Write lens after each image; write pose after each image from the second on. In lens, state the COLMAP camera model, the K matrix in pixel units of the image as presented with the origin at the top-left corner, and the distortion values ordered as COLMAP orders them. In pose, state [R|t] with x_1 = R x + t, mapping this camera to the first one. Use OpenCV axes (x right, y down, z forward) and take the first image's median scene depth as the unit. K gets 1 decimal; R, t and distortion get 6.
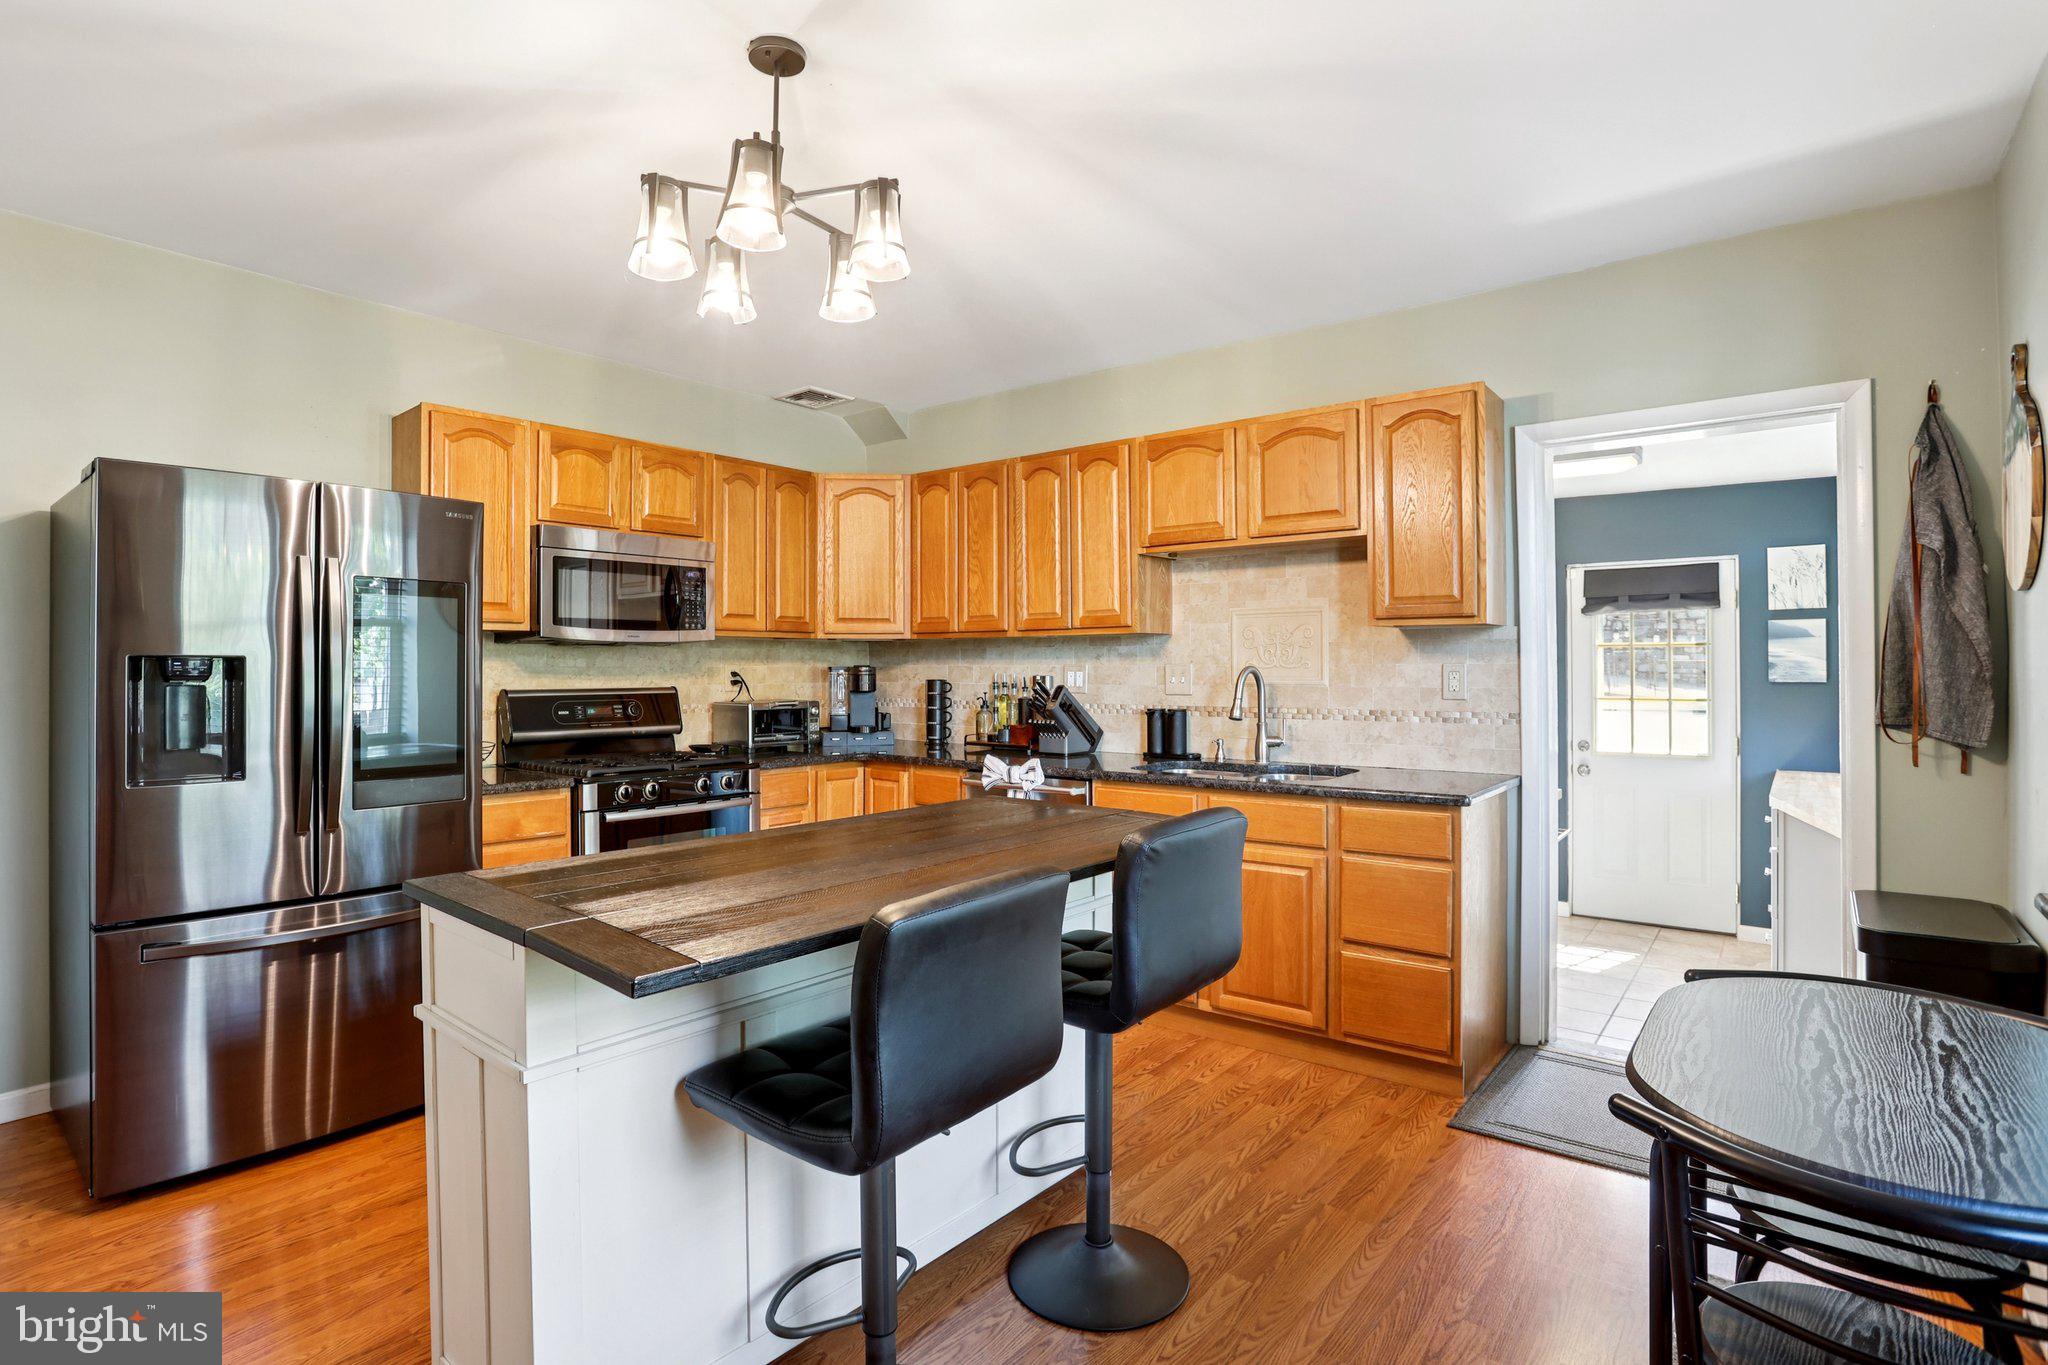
lens RADIAL K [[1035.3, 0, 1003.2], [0, 1035.3, 660.2], [0, 0, 1]] dist [-0.070765, 0.034435]
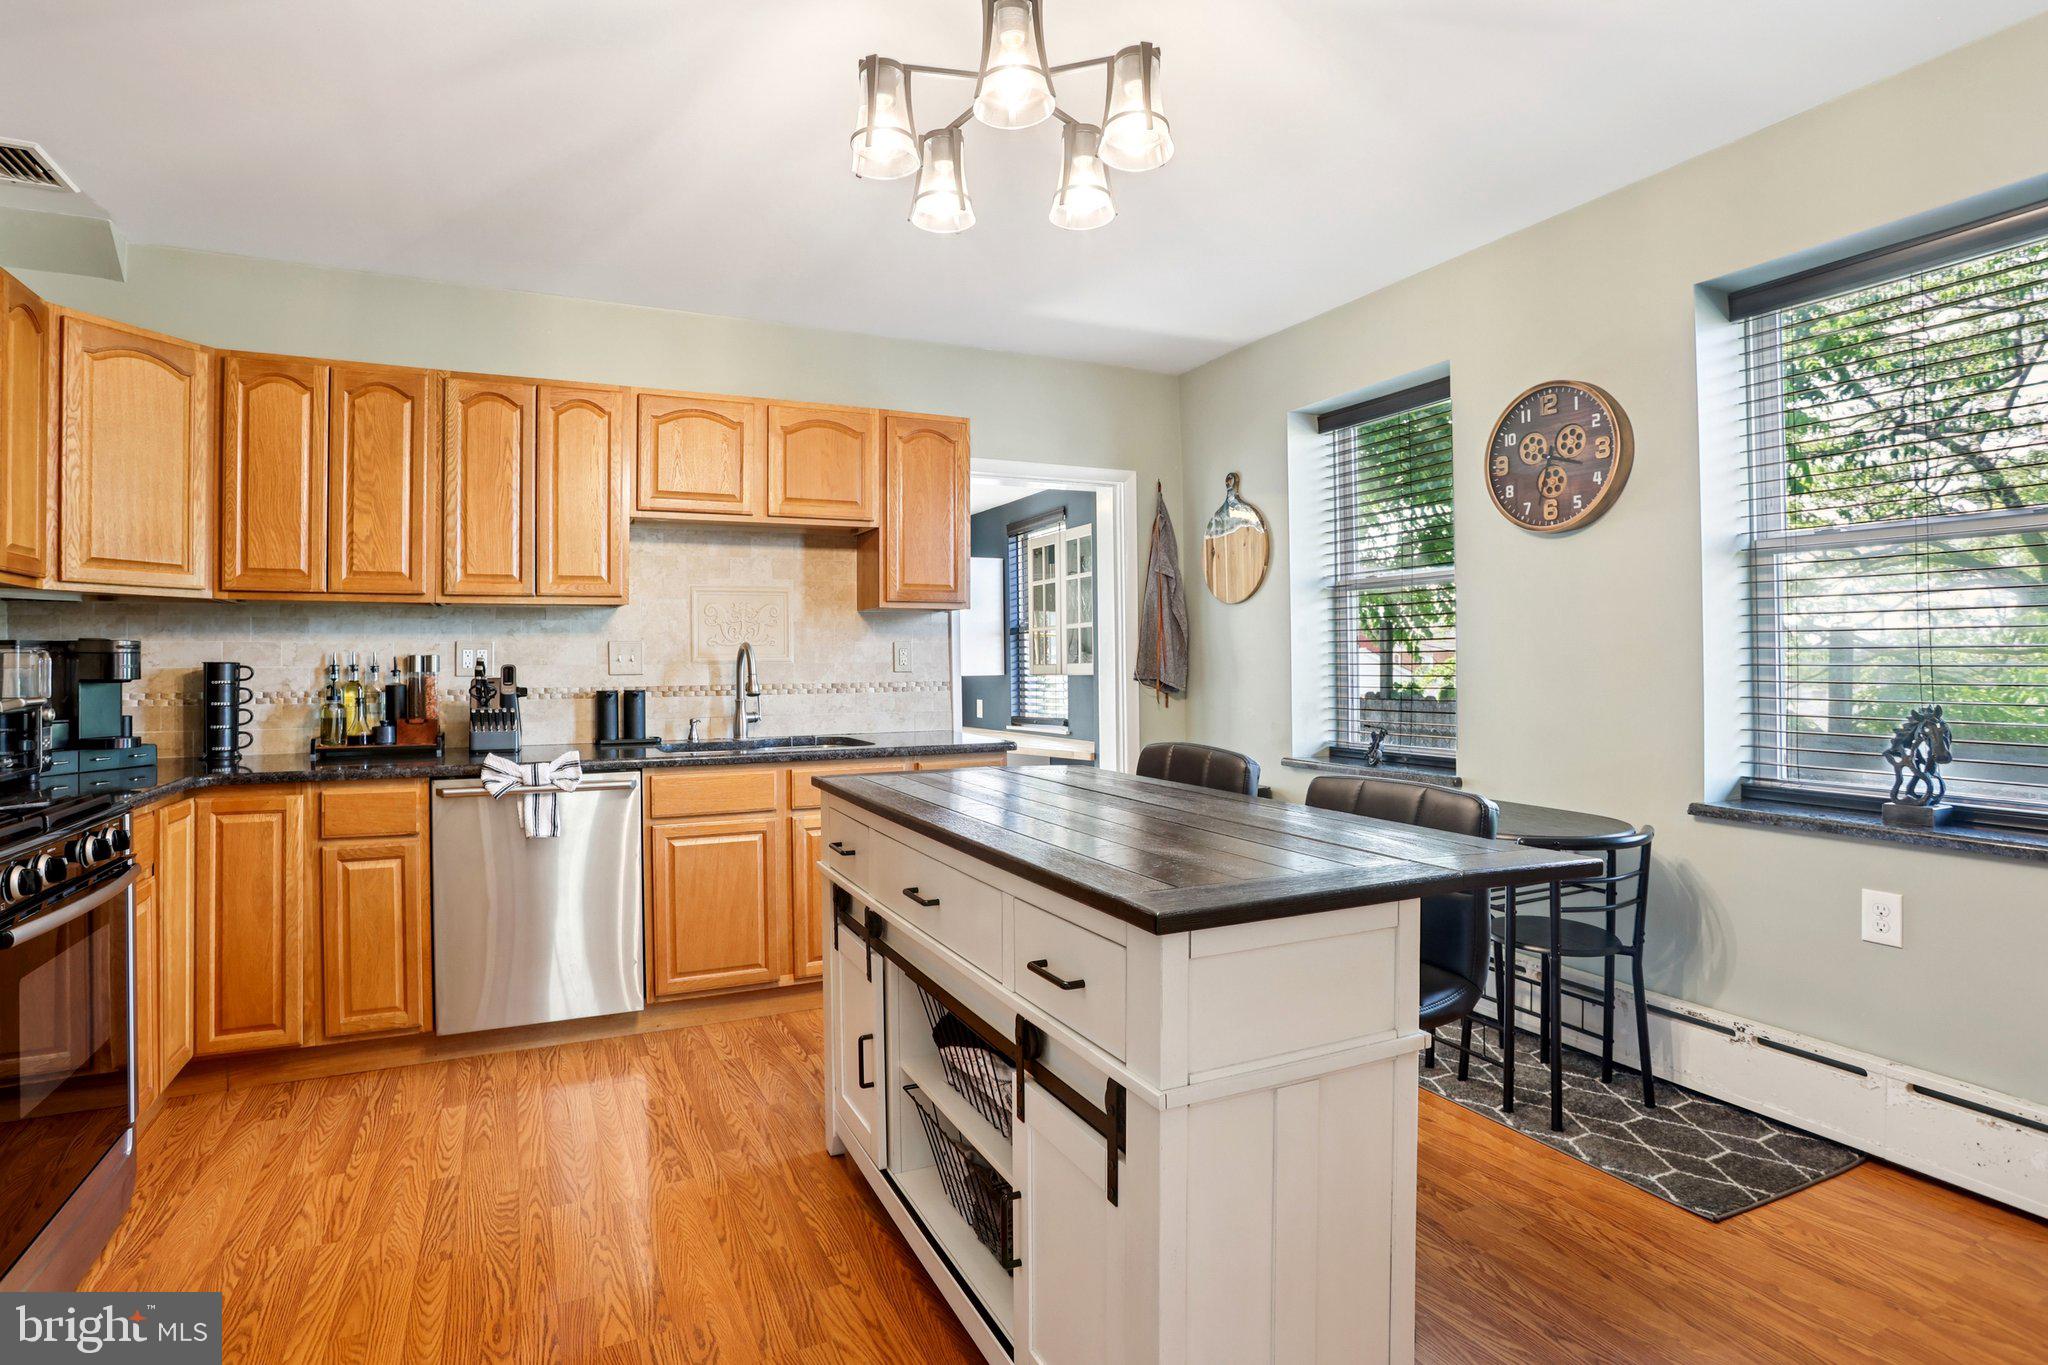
lens RADIAL K [[1035.3, 0, 1003.2], [0, 1035.3, 660.2], [0, 0, 1]] dist [-0.070765, 0.034435]
pose [[0.435513, -0.000602, 0.900182, -0.522575], [-0.000365, 1.000000, 0.000845, 0.020495], [-0.900182, -0.000696, 0.435513, 0.315631]]
